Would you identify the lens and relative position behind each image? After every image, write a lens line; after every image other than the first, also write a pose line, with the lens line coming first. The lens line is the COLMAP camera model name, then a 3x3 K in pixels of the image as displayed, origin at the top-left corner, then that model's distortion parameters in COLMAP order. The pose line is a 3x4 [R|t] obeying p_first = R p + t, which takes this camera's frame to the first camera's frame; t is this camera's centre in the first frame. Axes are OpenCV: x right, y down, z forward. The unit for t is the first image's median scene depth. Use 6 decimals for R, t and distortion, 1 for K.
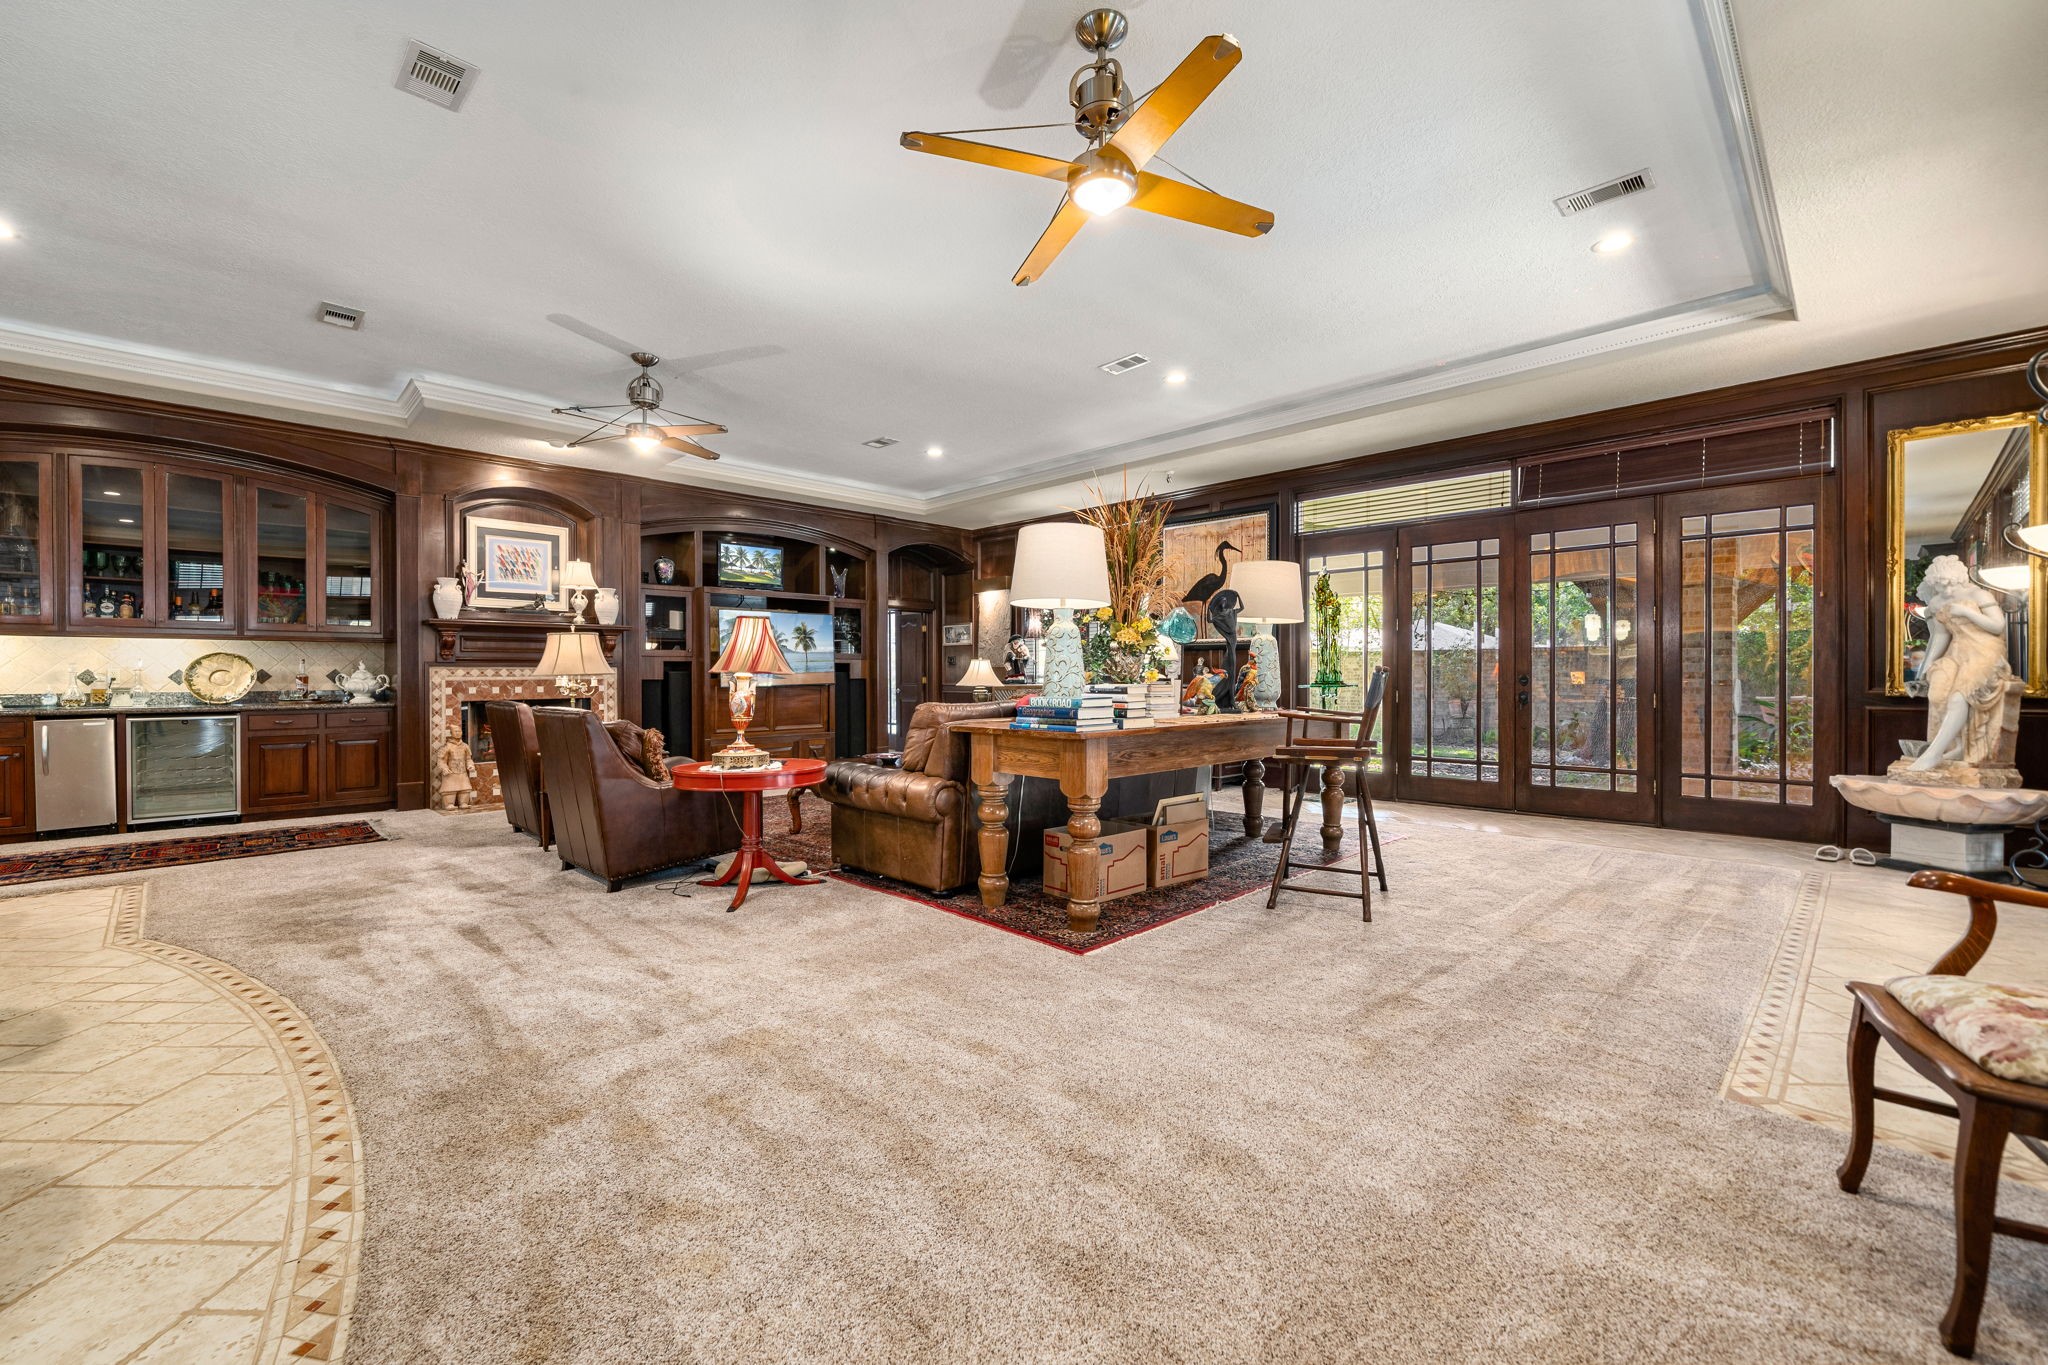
lens RADIAL K [[841.5, 0, 1017.6], [0, 841.5, 681.6], [0, 0, 1]] dist [0.001233, 0.000148]
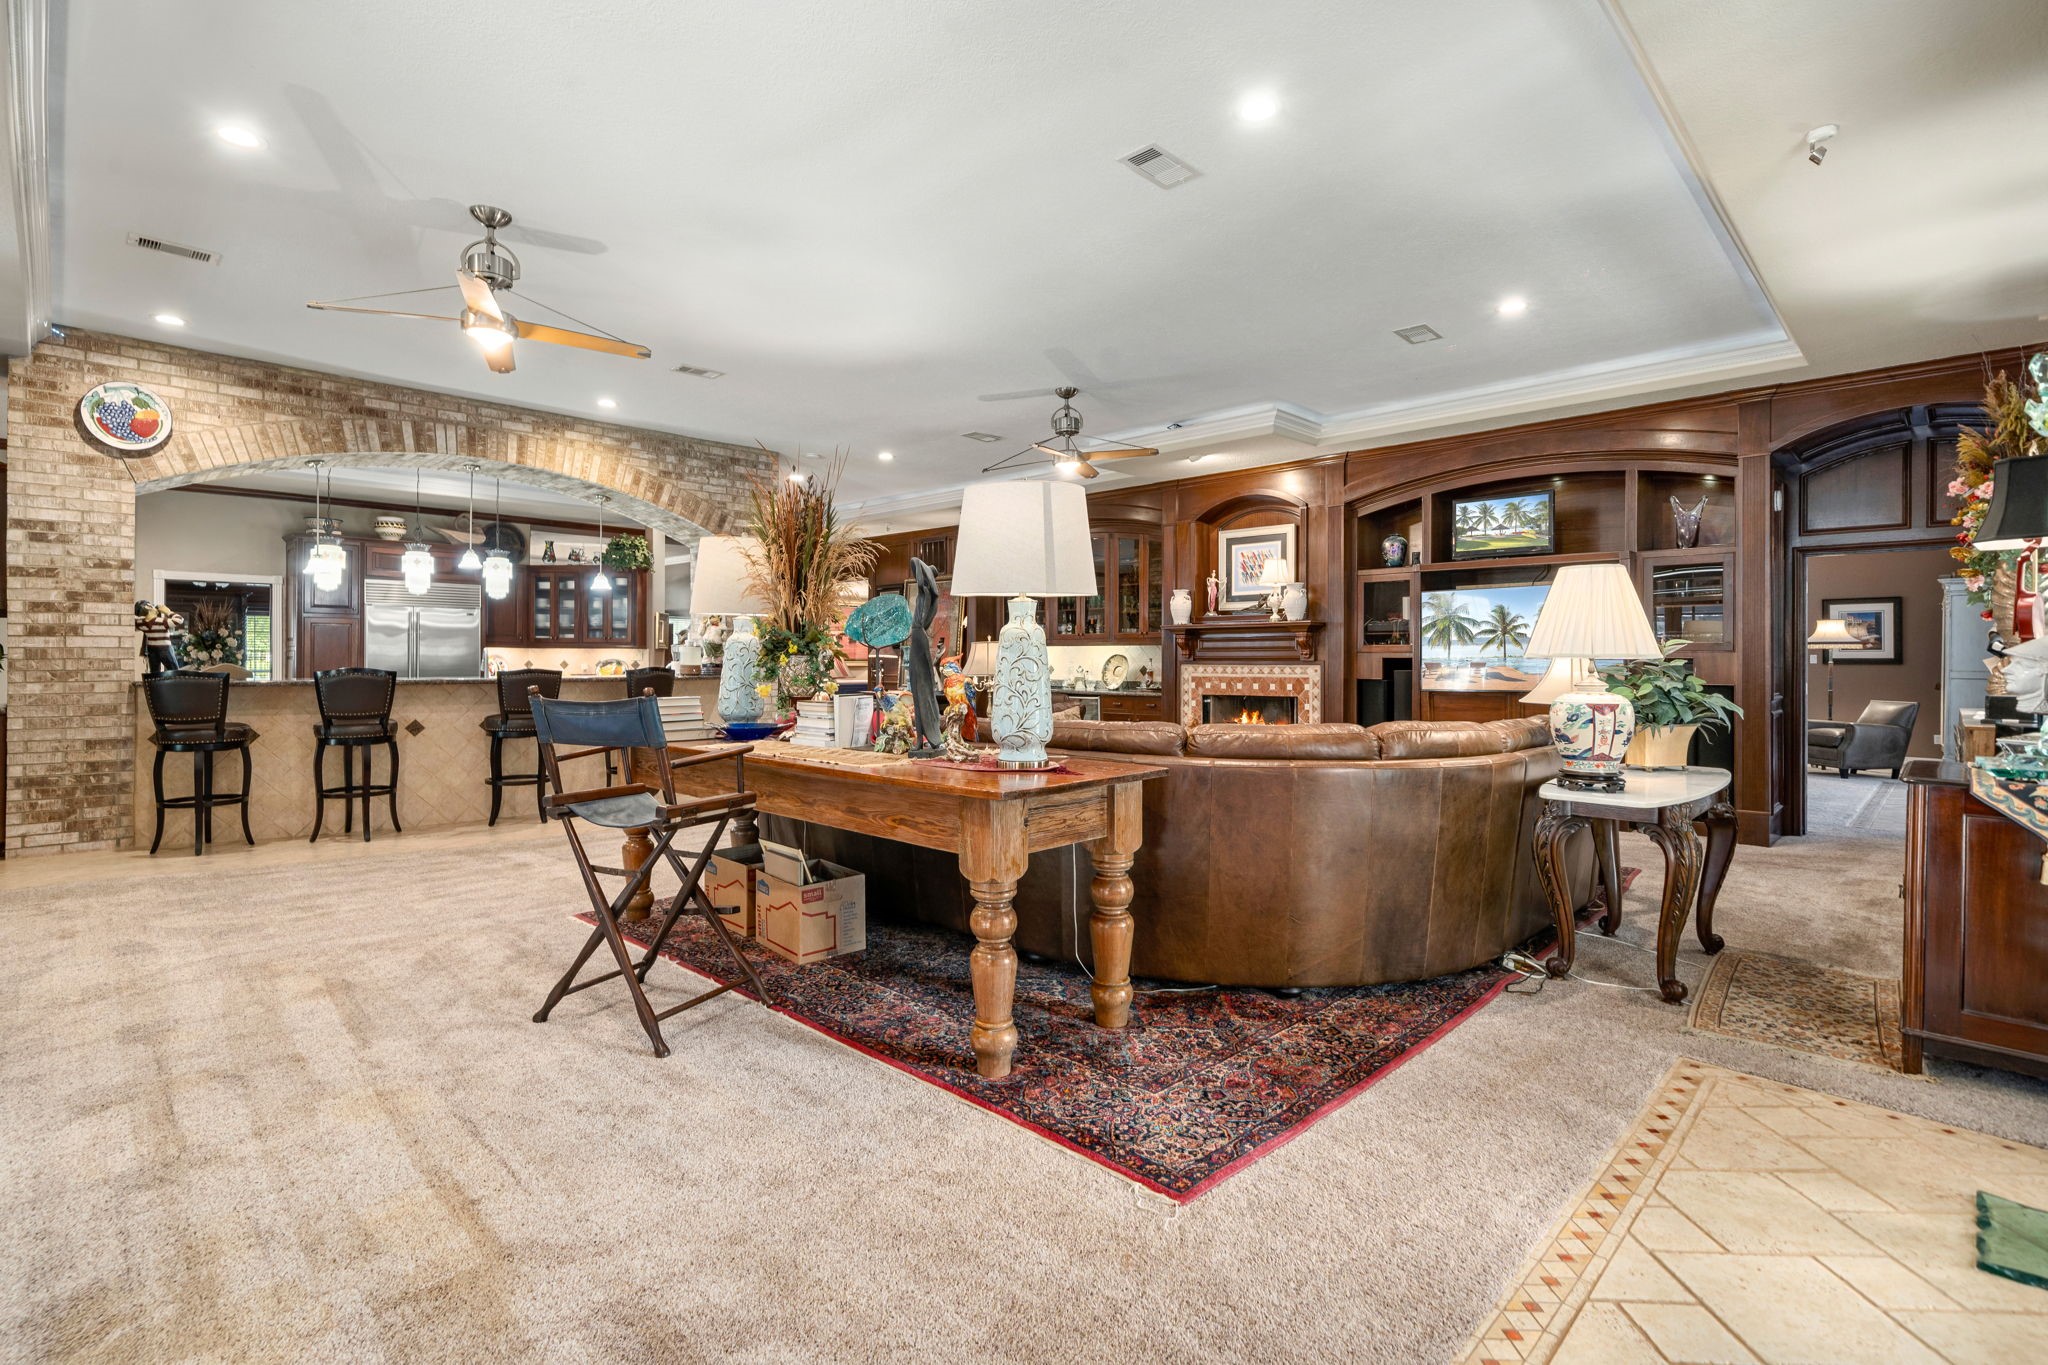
lens RADIAL K [[963.0, 0, 1018.5], [0, 963.0, 667.1], [0, 0, 1]] dist [-0.000035, -0.000007]
pose [[0.005188, 0.008100, -0.999954, 0.639363], [-0.010514, 0.999912, 0.008045, -0.021530], [0.999931, 0.010472, 0.005273, 0.715588]]
